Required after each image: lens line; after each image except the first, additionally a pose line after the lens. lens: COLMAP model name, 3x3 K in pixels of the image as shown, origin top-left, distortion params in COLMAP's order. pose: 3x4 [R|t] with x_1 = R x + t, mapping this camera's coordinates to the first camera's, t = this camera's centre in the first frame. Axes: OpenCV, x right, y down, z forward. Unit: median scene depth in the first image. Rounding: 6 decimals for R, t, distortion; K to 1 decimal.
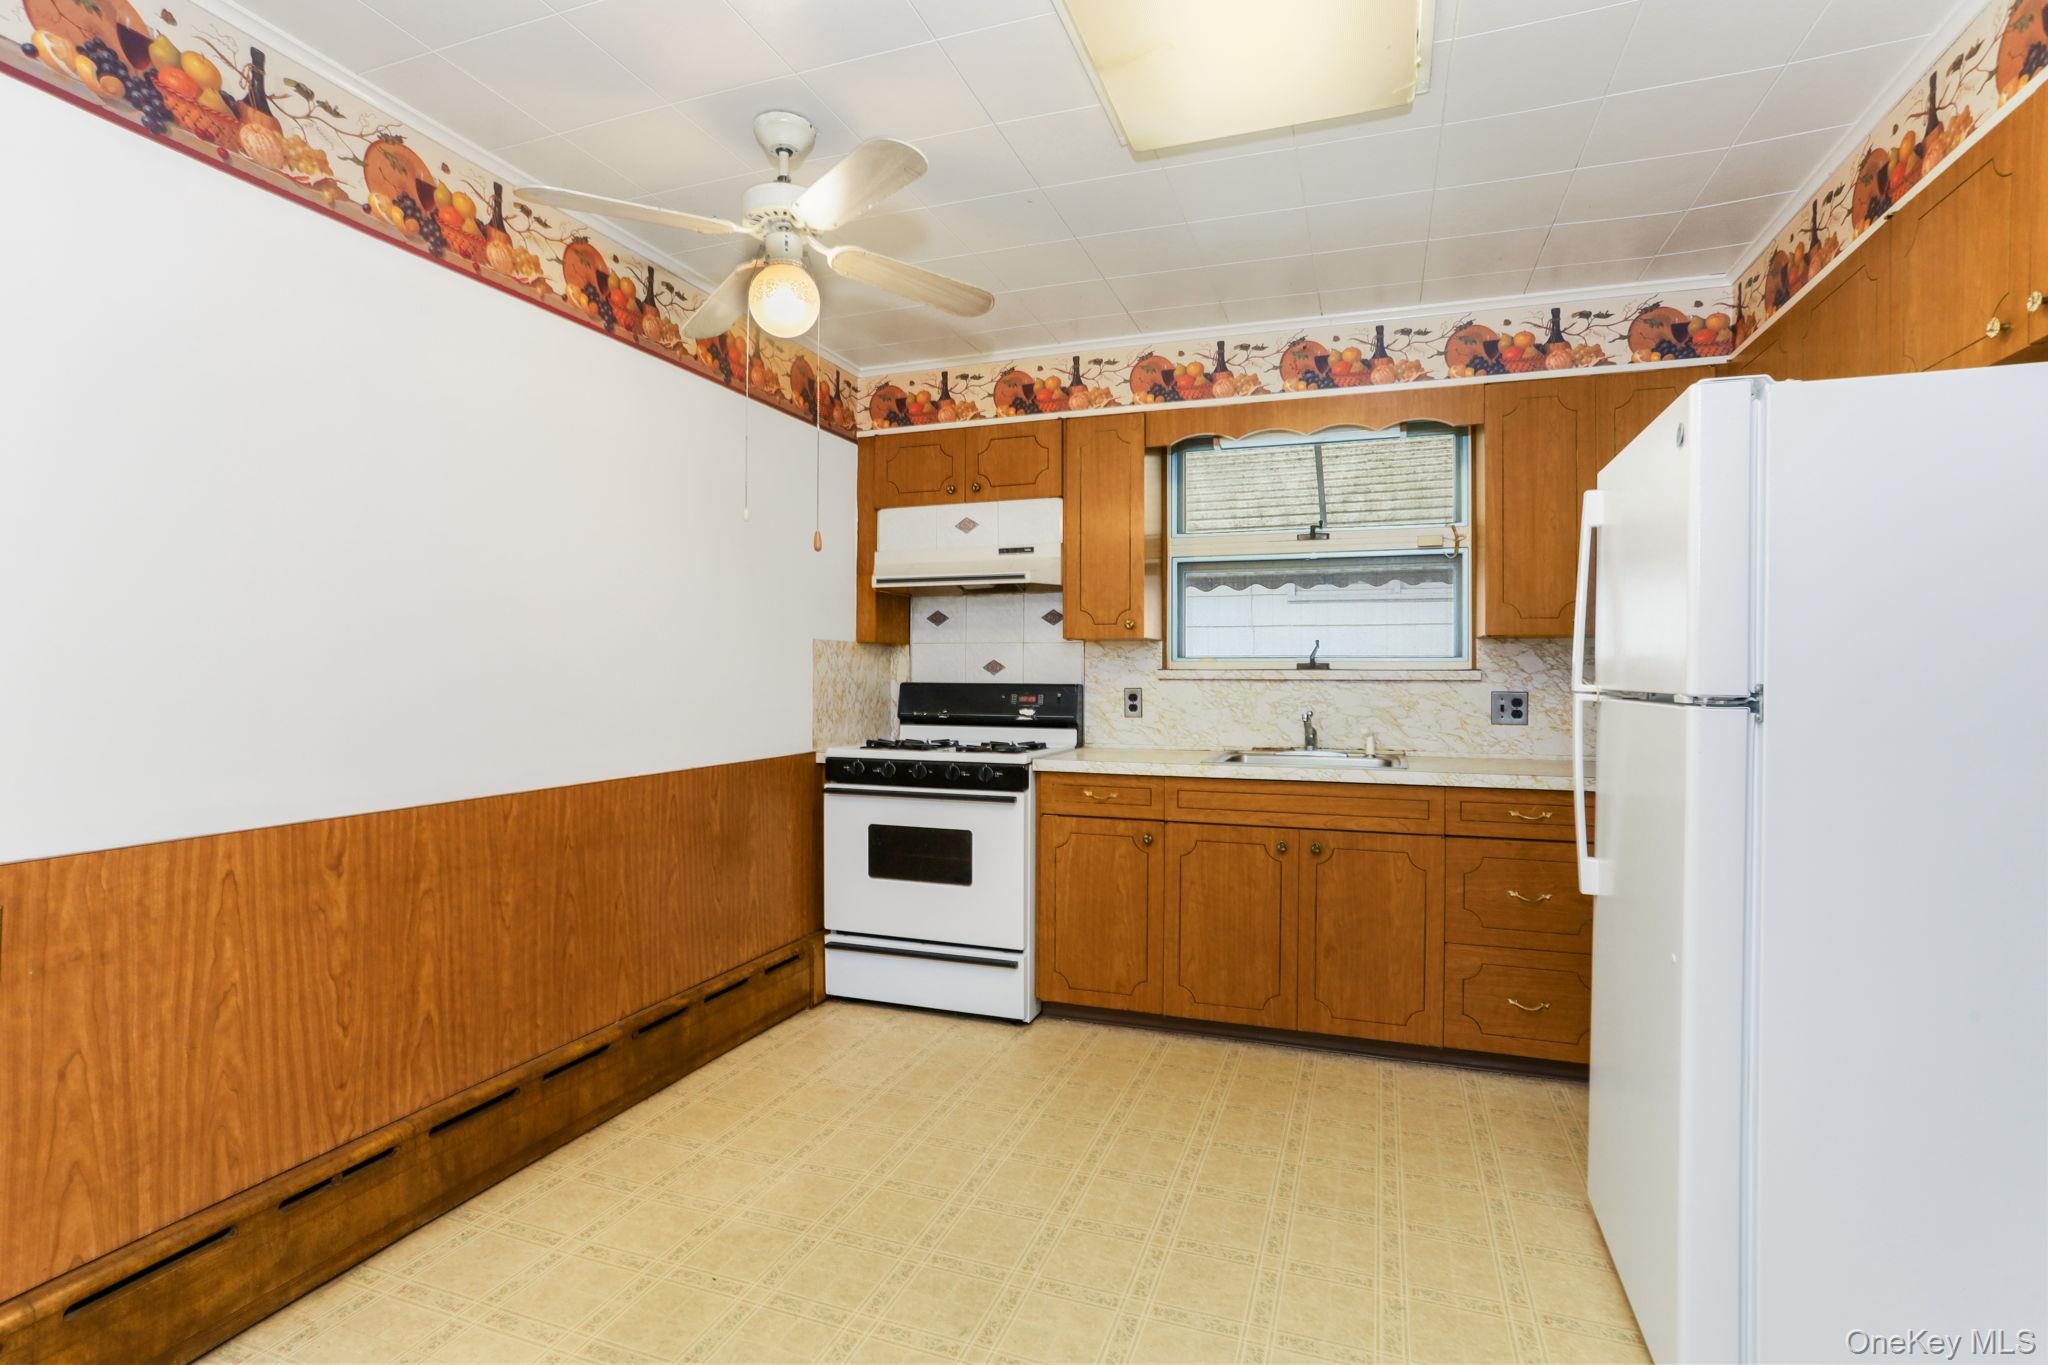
lens RADIAL K [[1004.5, 0, 1024.0], [0, 1004.5, 682.5], [0, 0, 1]] dist [-0.048974, 0.030941]
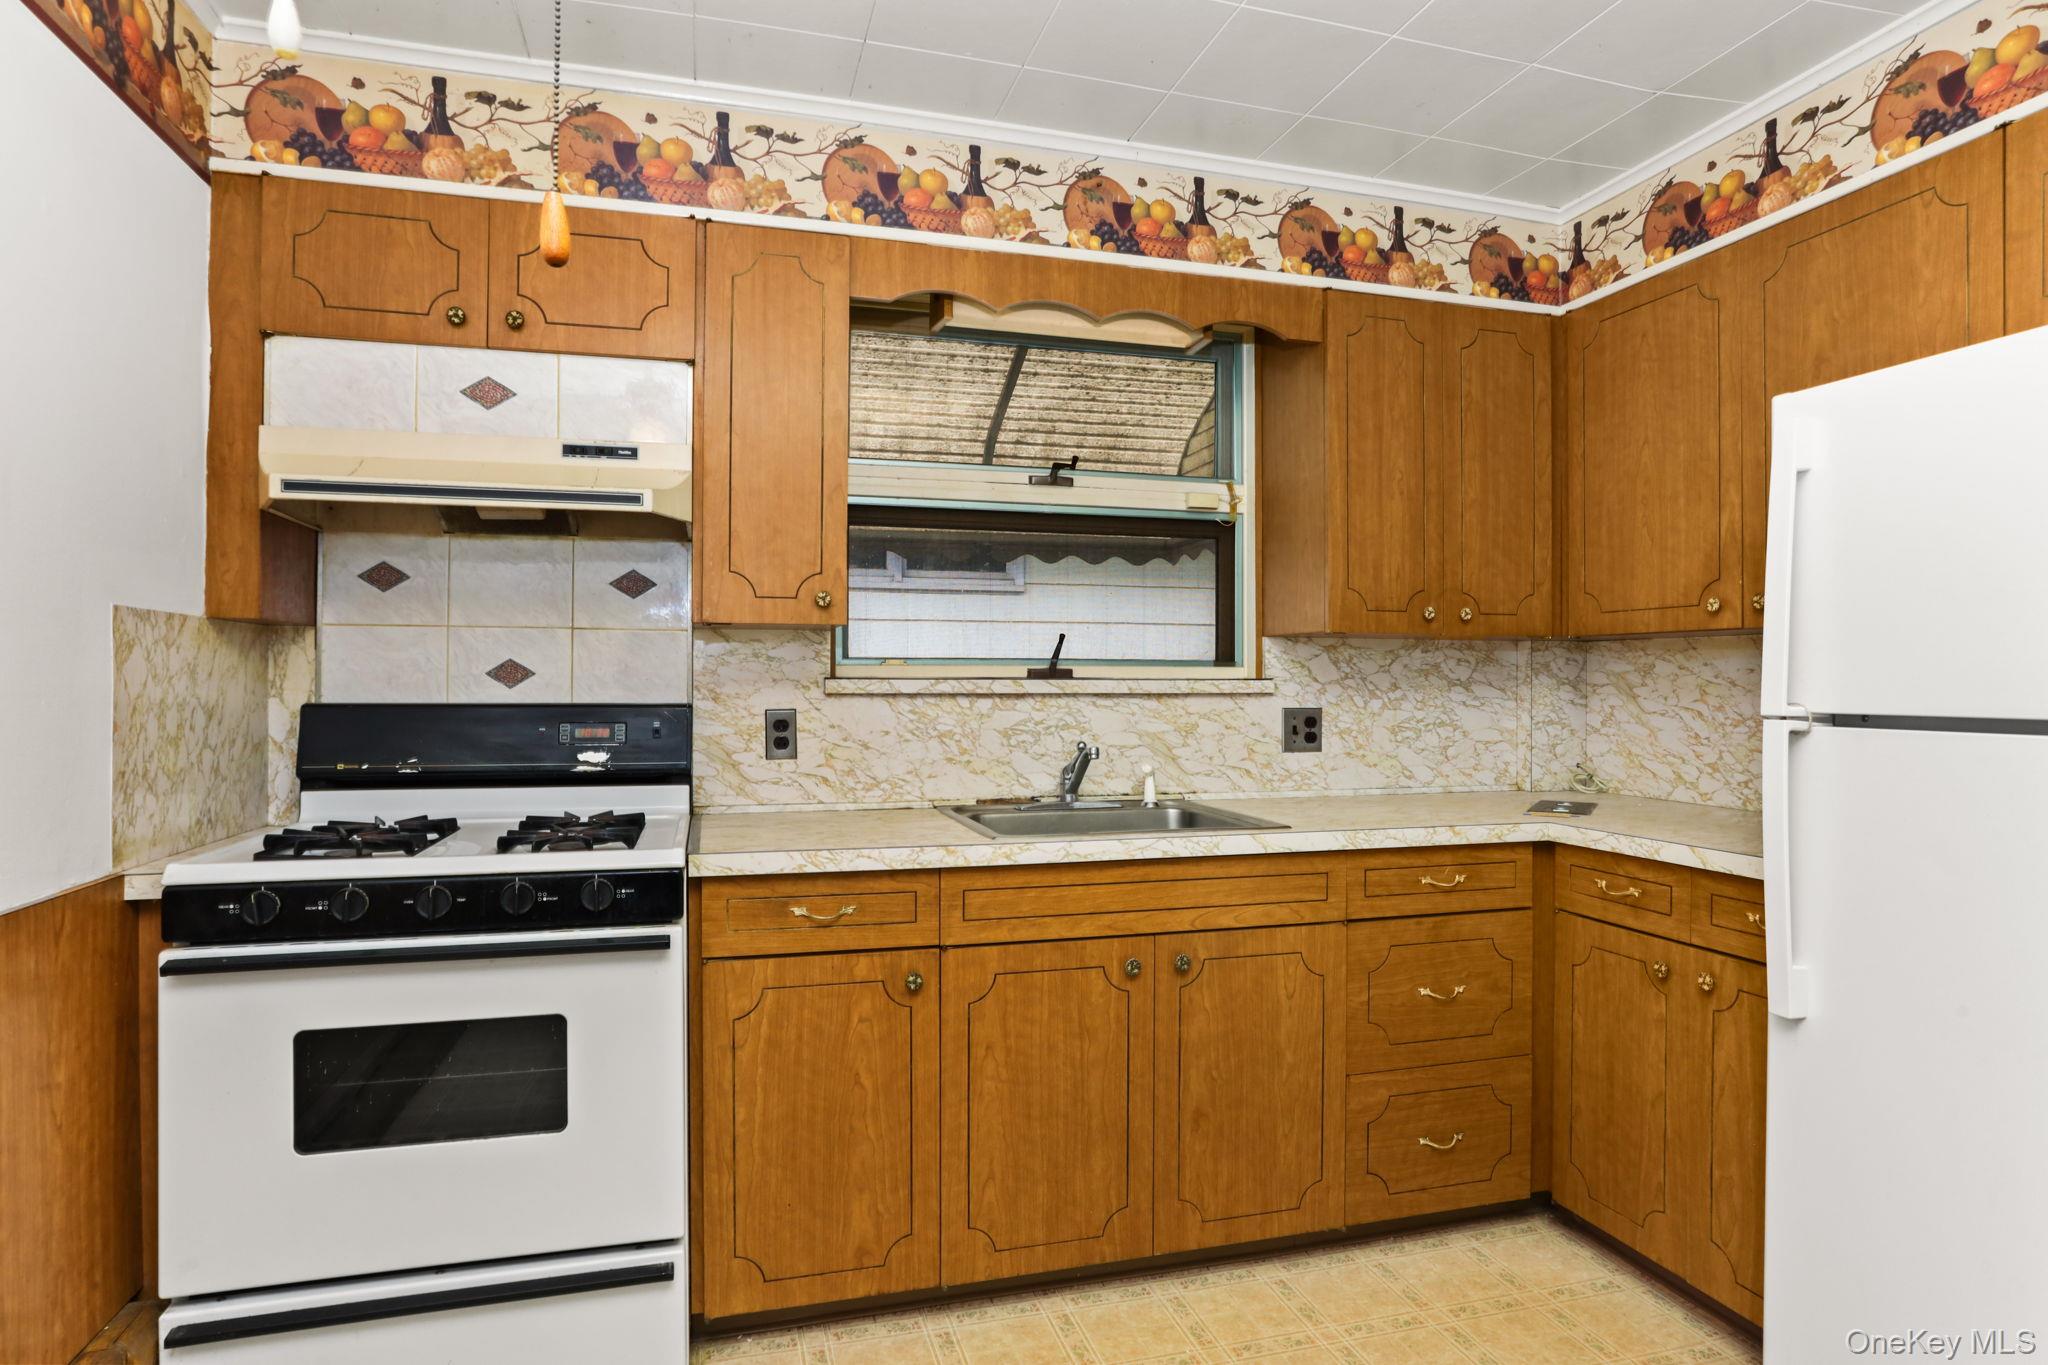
lens RADIAL K [[1123.6, 0, 1015.4], [0, 1123.6, 679.0], [0, 0, 1]] dist [-0.049361, 0.032863]
pose [[0.813664, -0.001018, 0.581335, -0.187211], [0.004636, 0.999978, -0.004737, -0.009987], [-0.581317, 0.006550, 0.813651, 0.441902]]
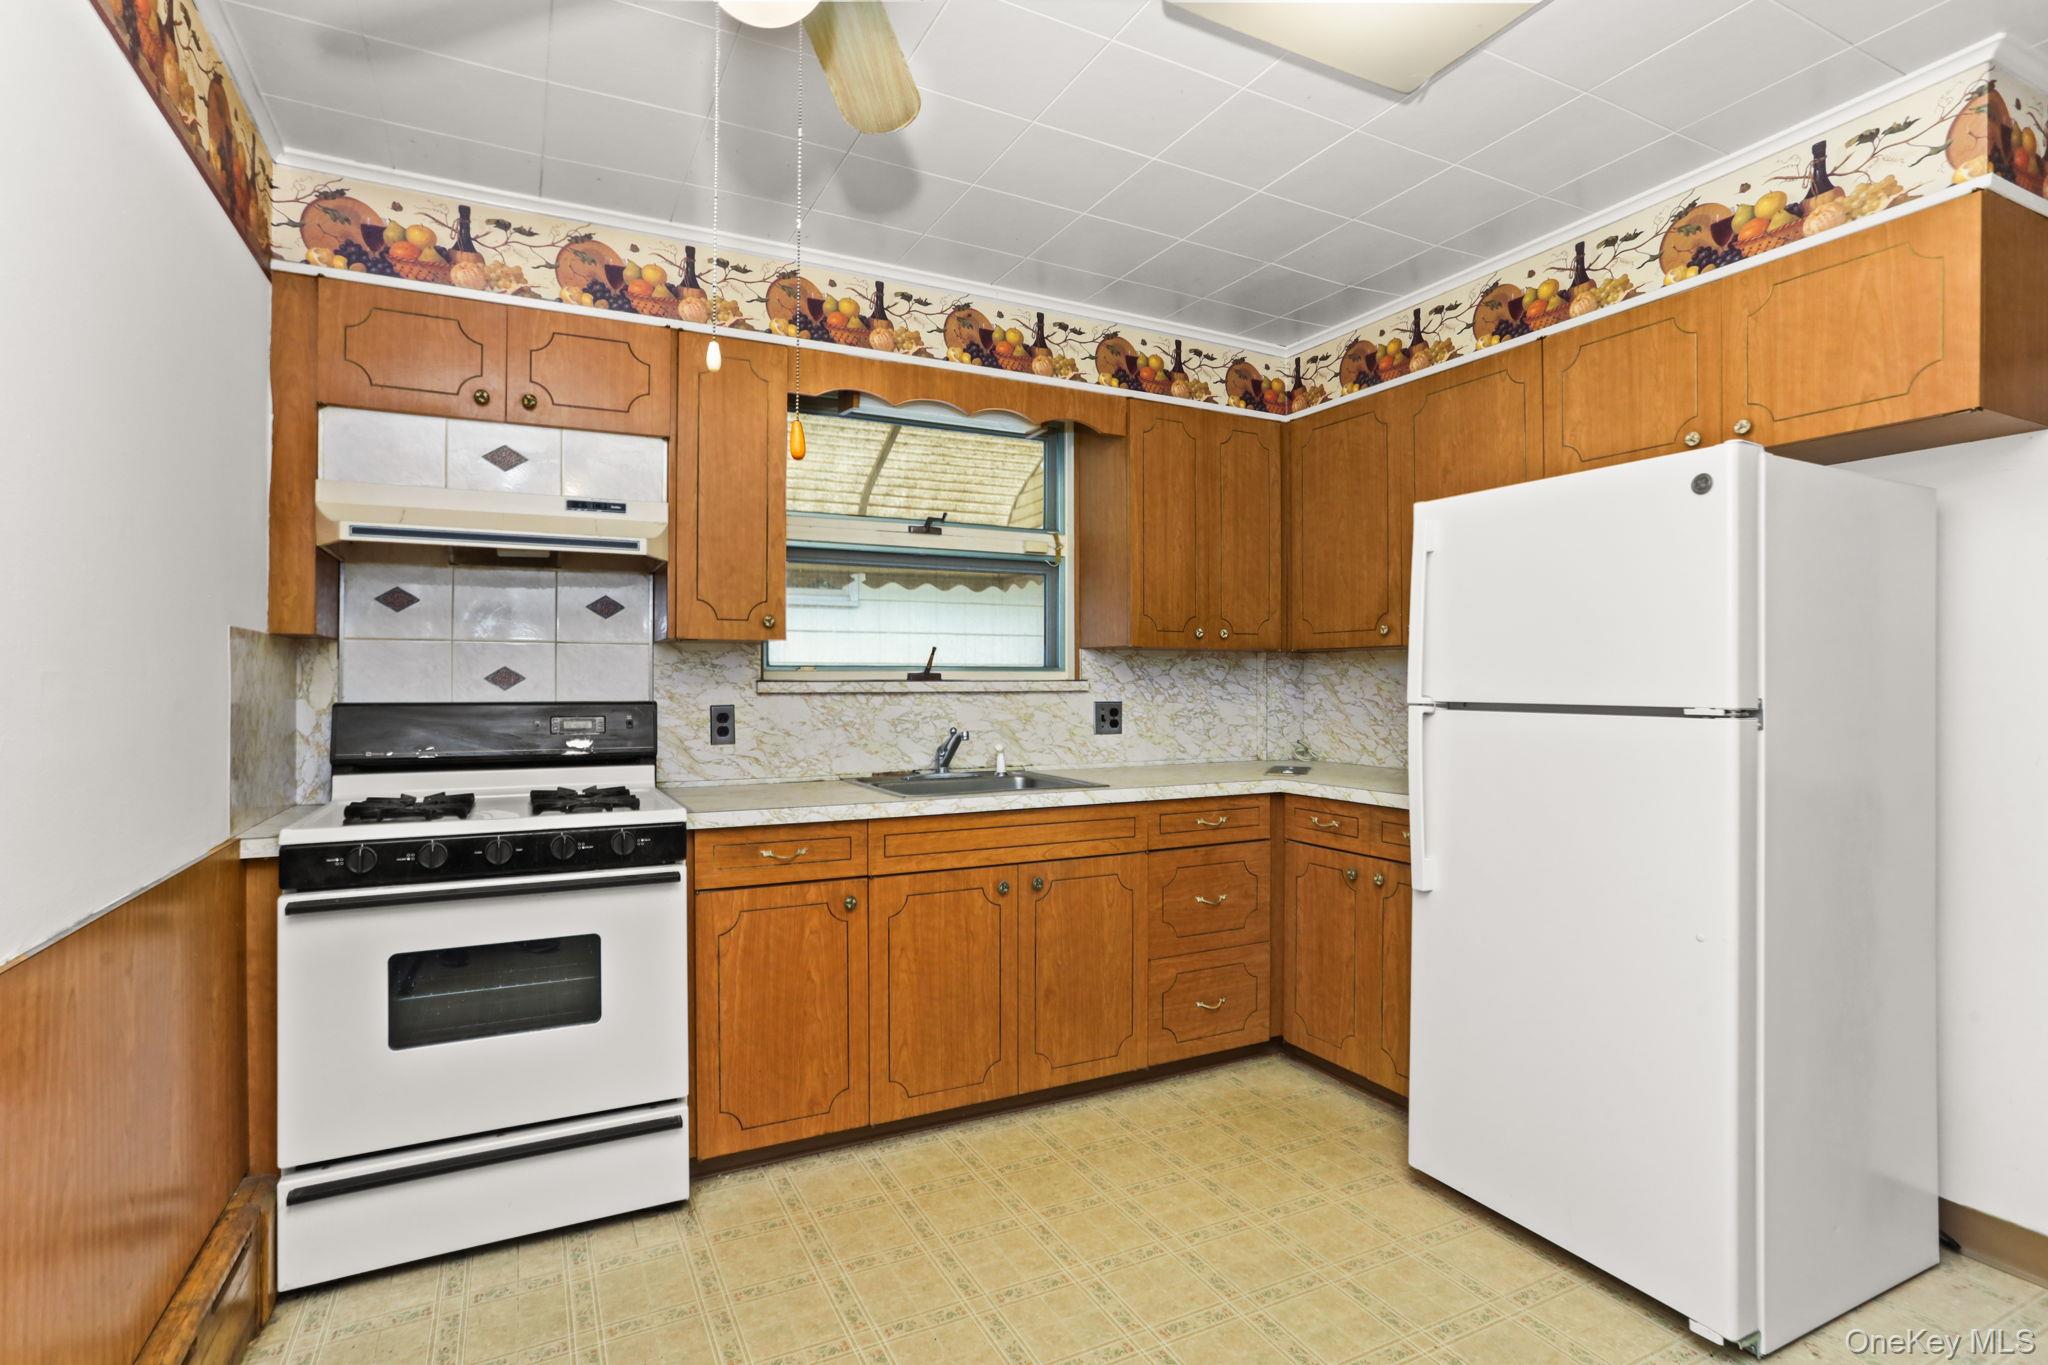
lens RADIAL K [[1004.5, 0, 1024.0], [0, 1004.5, 682.5], [0, 0, 1]] dist [-0.048974, 0.030941]
pose [[0.678051, -0.005380, 0.734996, -0.336462], [0.008431, 0.999964, -0.000458, -0.011102], [-0.734967, 0.006507, 0.678072, 0.369103]]
